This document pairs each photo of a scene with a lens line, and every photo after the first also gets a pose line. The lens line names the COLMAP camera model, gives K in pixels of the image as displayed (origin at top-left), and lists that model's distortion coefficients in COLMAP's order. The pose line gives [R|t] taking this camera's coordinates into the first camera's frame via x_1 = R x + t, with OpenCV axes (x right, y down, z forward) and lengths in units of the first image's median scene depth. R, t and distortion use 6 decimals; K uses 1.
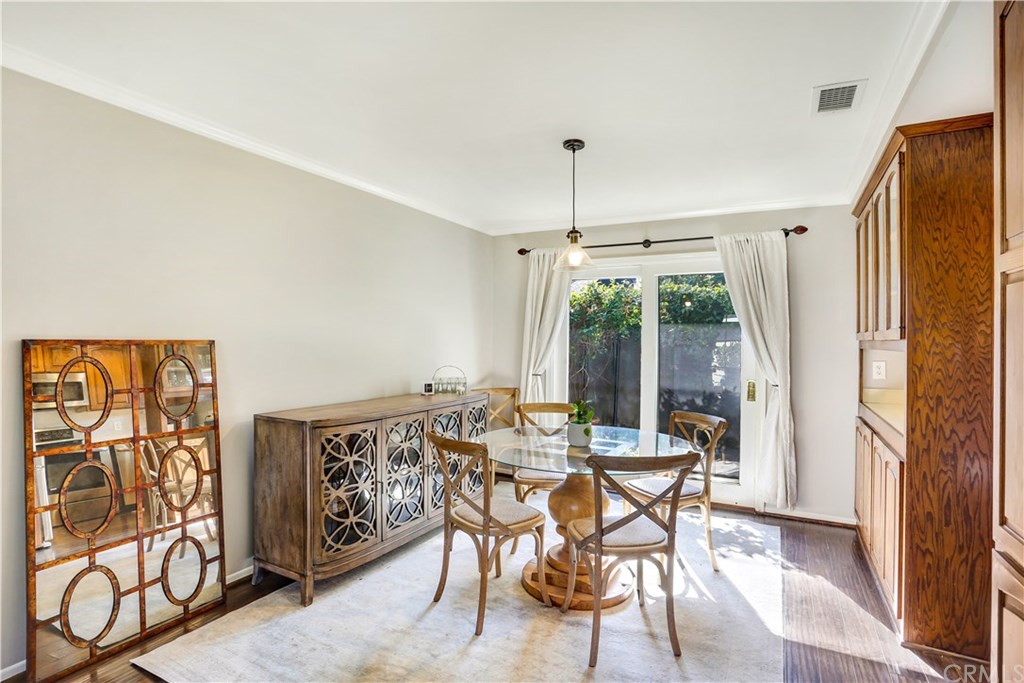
lens RADIAL K [[514.1, 0, 510.1], [0, 514.1, 339.4], [0, 0, 1]] dist [-0.056020, 0.016581]
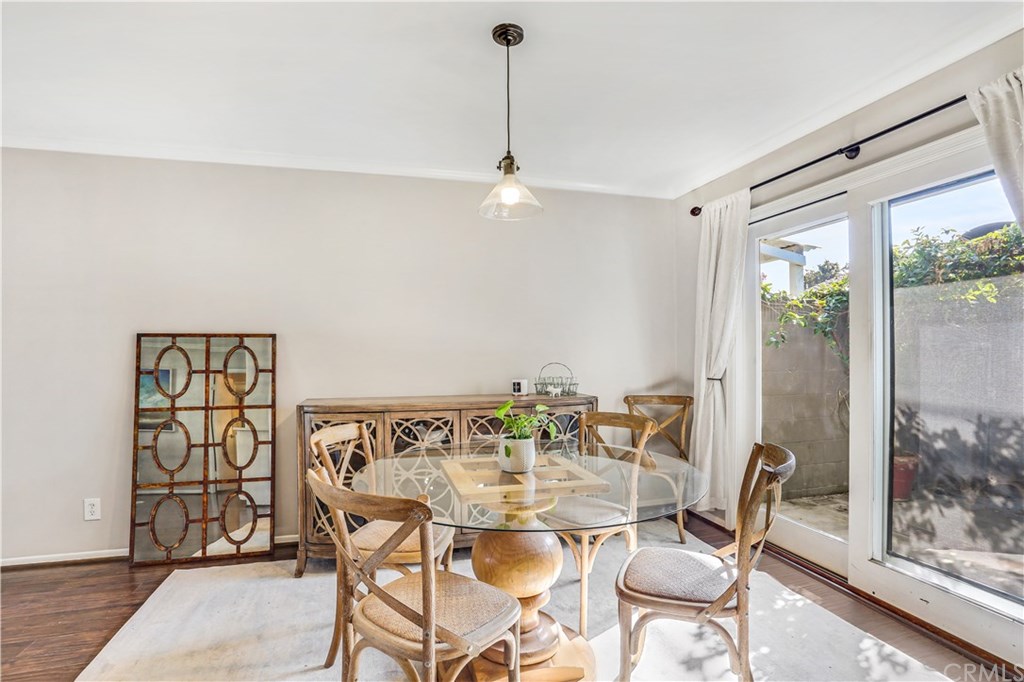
lens RADIAL K [[514.1, 0, 511.8], [0, 514.1, 343.9], [0, 0, 1]] dist [-0.056020, 0.016581]
pose [[0.694306, -0.027214, -0.719165, 0.614714], [0.013380, 0.999600, -0.024909, 0.057947], [0.719555, 0.007672, 0.694393, 0.515200]]
